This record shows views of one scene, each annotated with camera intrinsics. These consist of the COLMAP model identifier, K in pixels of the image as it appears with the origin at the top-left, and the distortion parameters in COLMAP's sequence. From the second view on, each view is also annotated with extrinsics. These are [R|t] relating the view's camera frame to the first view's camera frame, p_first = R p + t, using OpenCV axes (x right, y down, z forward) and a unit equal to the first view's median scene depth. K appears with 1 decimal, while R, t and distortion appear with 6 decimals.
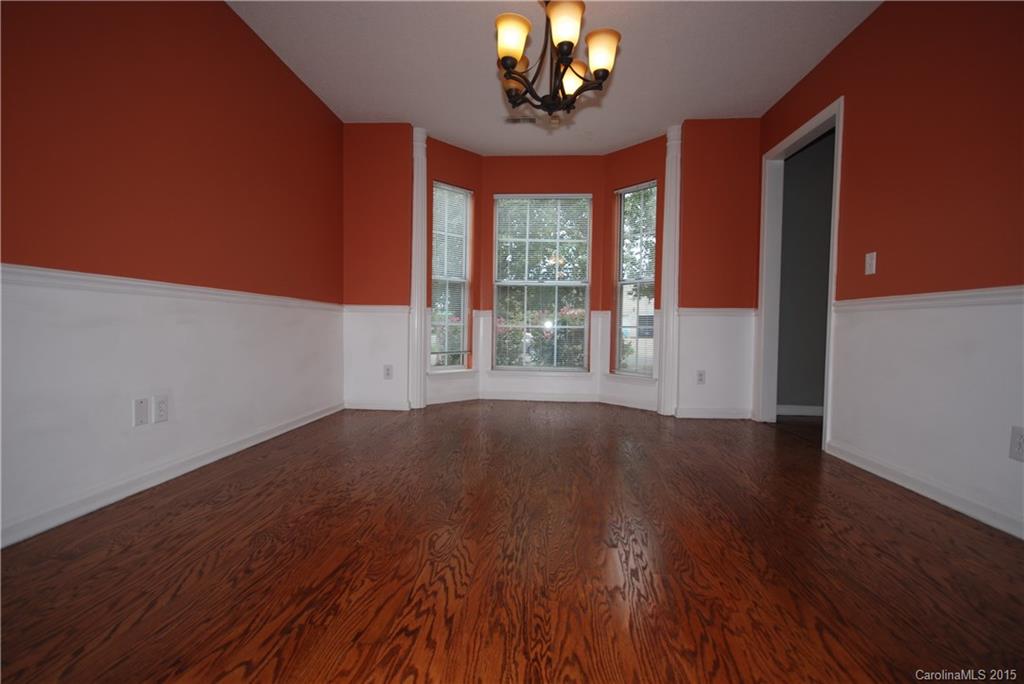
lens RADIAL K [[451.5, 0, 507.0], [0, 451.5, 343.9], [0, 0, 1]] dist [0.025360, -0.018983]
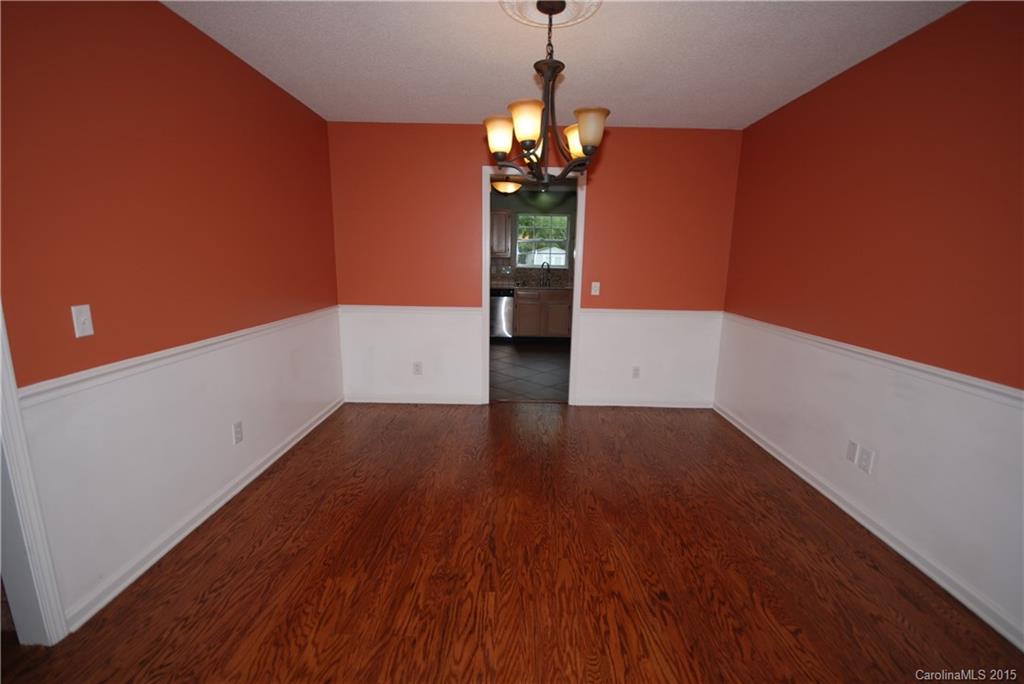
lens RADIAL K [[451.5, 0, 507.0], [0, 451.5, 343.9], [0, 0, 1]] dist [0.025360, -0.018983]
pose [[-0.998058, -0.023283, -0.057779, 0.219837], [-0.035664, 0.974041, 0.223544, -0.356175], [0.051075, 0.225170, -0.972980, 1.910872]]
